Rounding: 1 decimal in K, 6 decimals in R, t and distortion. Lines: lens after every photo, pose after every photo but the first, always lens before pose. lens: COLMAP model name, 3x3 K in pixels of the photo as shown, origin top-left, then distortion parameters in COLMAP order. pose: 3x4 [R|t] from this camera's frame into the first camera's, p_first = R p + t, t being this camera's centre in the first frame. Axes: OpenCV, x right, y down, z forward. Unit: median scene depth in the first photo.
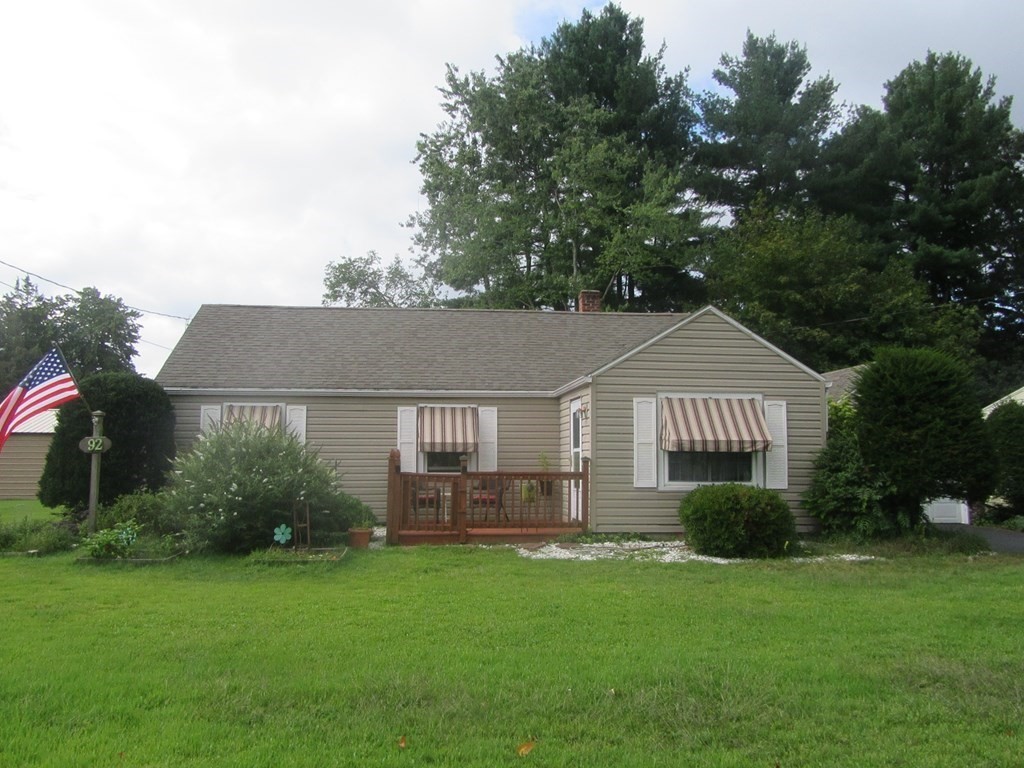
lens RADIAL K [[861.4, 0, 512.0], [0, 861.4, 384.0], [0, 0, 1]] dist [0.000122, 0.005505]
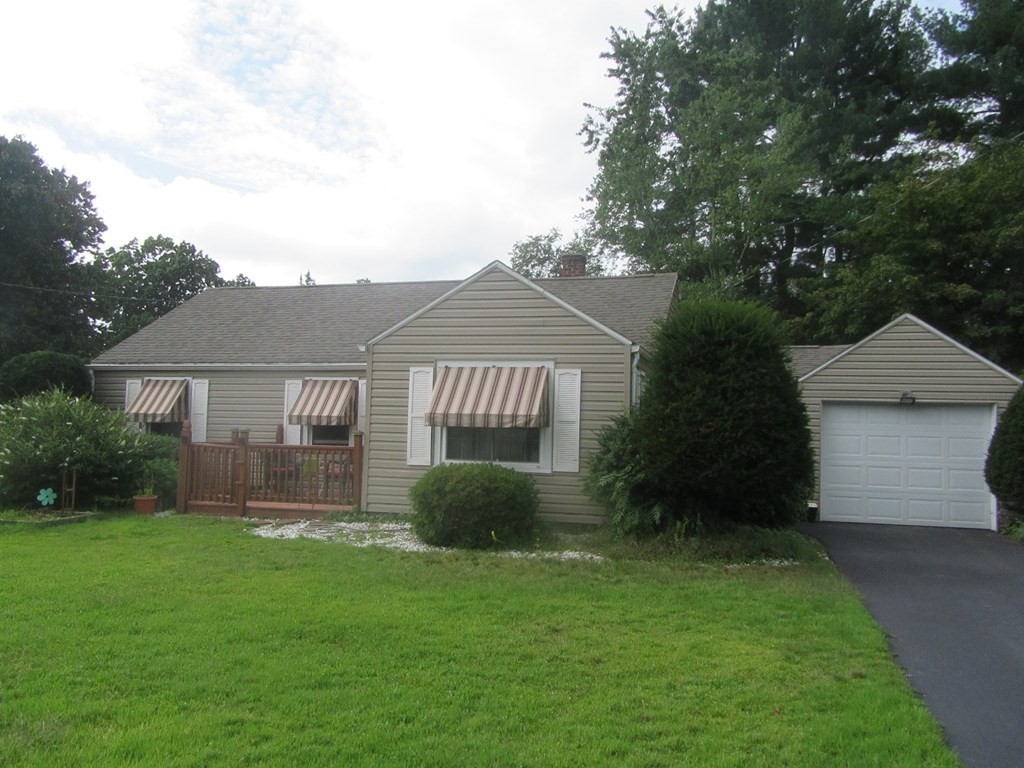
lens RADIAL K [[861.4, 0, 512.0], [0, 861.4, 384.0], [0, 0, 1]] dist [0.000122, 0.005505]
pose [[0.928434, -0.004713, -0.371466, 0.486610], [0.013431, 0.999692, 0.020884, 0.013494], [0.371253, -0.024378, 0.928212, 0.159080]]
